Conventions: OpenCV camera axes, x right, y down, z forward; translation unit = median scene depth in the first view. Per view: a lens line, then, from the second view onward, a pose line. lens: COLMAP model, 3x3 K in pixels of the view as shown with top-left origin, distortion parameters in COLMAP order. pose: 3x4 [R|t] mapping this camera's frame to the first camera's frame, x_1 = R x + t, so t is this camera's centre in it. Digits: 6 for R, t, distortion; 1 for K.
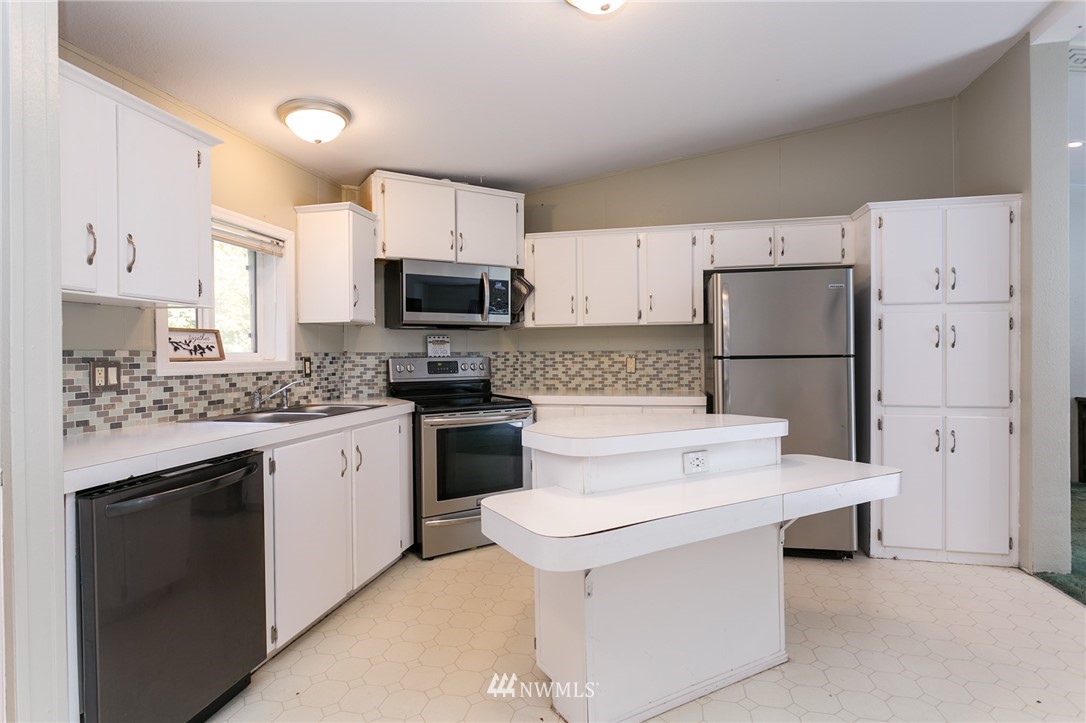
lens RADIAL K [[543.5, 0, 541.4], [0, 543.5, 360.4], [0, 0, 1]] dist [-0.004582, 0.002219]
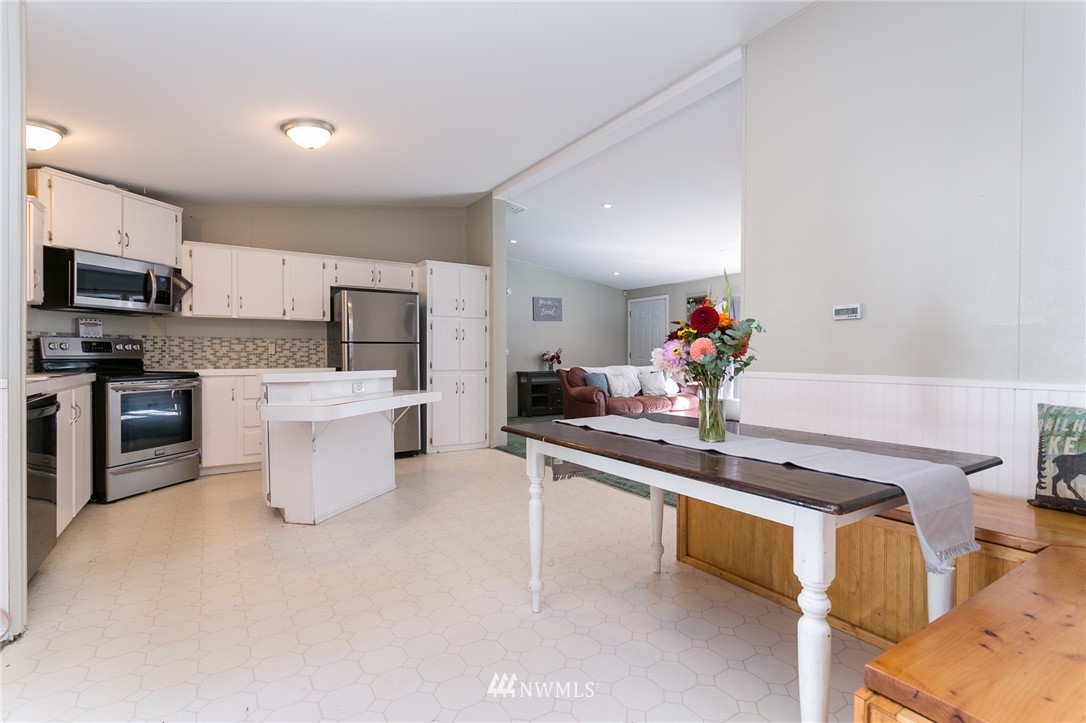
lens RADIAL K [[512.1, 0, 539.9], [0, 512.1, 359.2], [0, 0, 1]] dist [-0.000202, 0.002372]
pose [[0.703975, 0.003813, 0.710214, -0.329028], [0.001010, 0.999979, -0.006370, 0.052129], [-0.710224, 0.005202, 0.703957, -0.456052]]
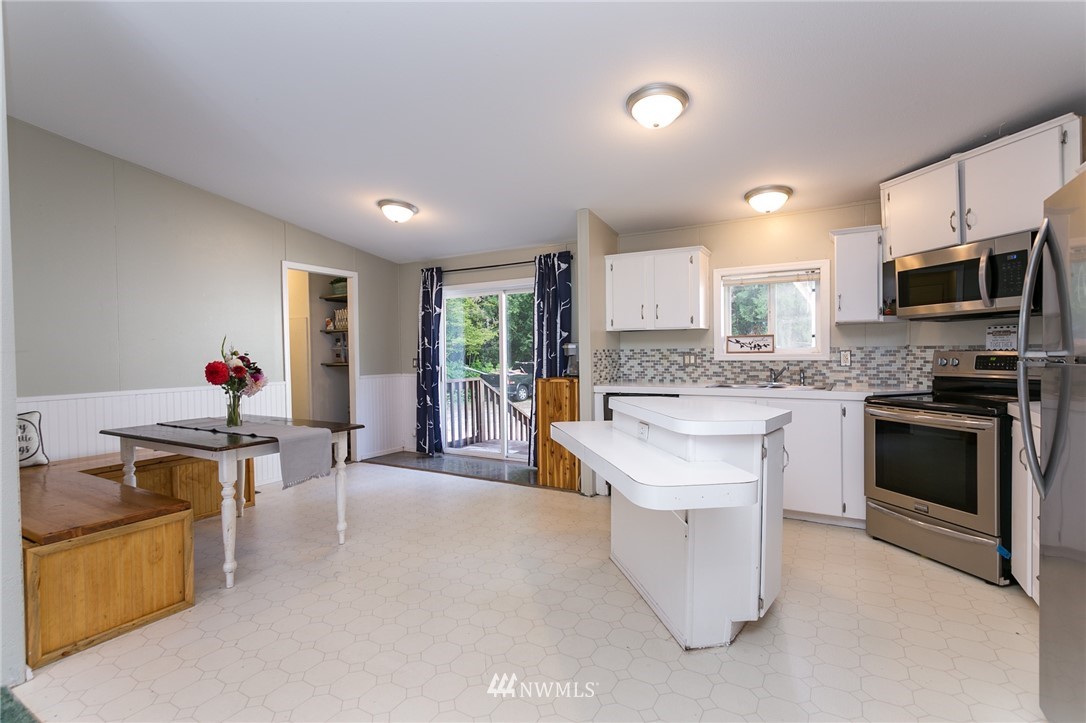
lens RADIAL K [[512.1, 0, 543.4], [0, 512.1, 359.3], [0, 0, 1]] dist [-0.000202, 0.002372]
pose [[-0.310750, 0.026455, -0.950123, 0.910239], [0.005885, 0.999647, 0.025909, -0.019947], [0.950473, 0.002460, -0.310796, 0.653396]]
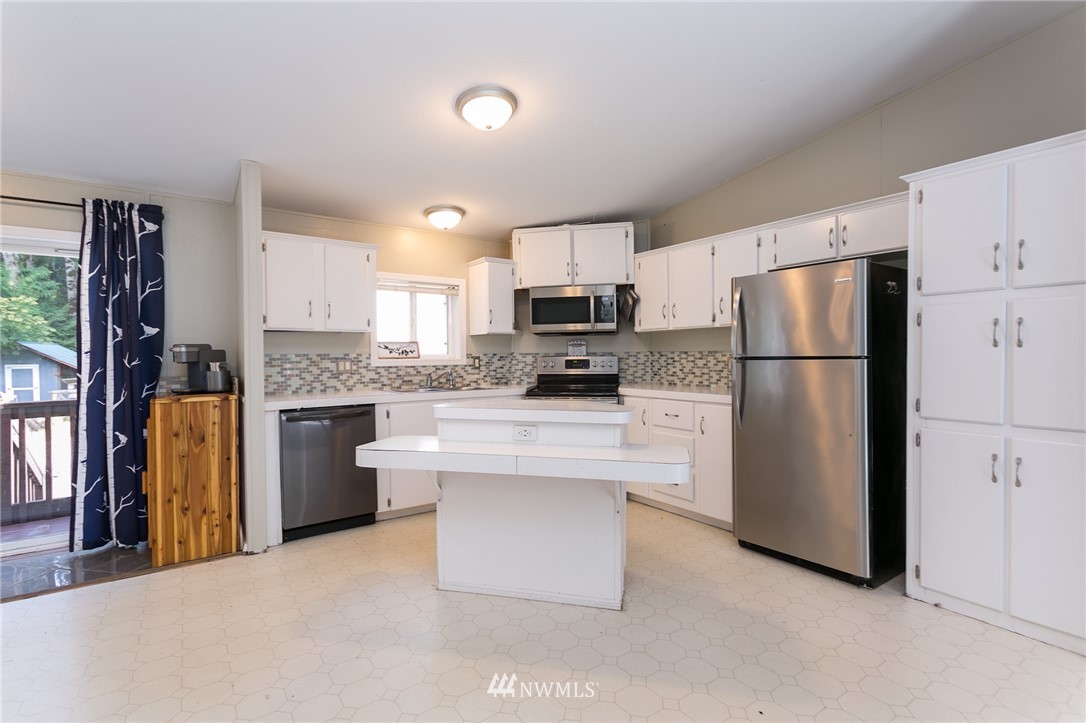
lens RADIAL K [[512.1, 0, 540.6], [0, 512.1, 360.3], [0, 0, 1]] dist [-0.000202, 0.002372]
pose [[0.732891, 0.008644, -0.680292, 0.684186], [-0.003464, 0.999954, 0.008974, -0.008394], [0.680338, -0.004220, 0.732887, 0.027563]]
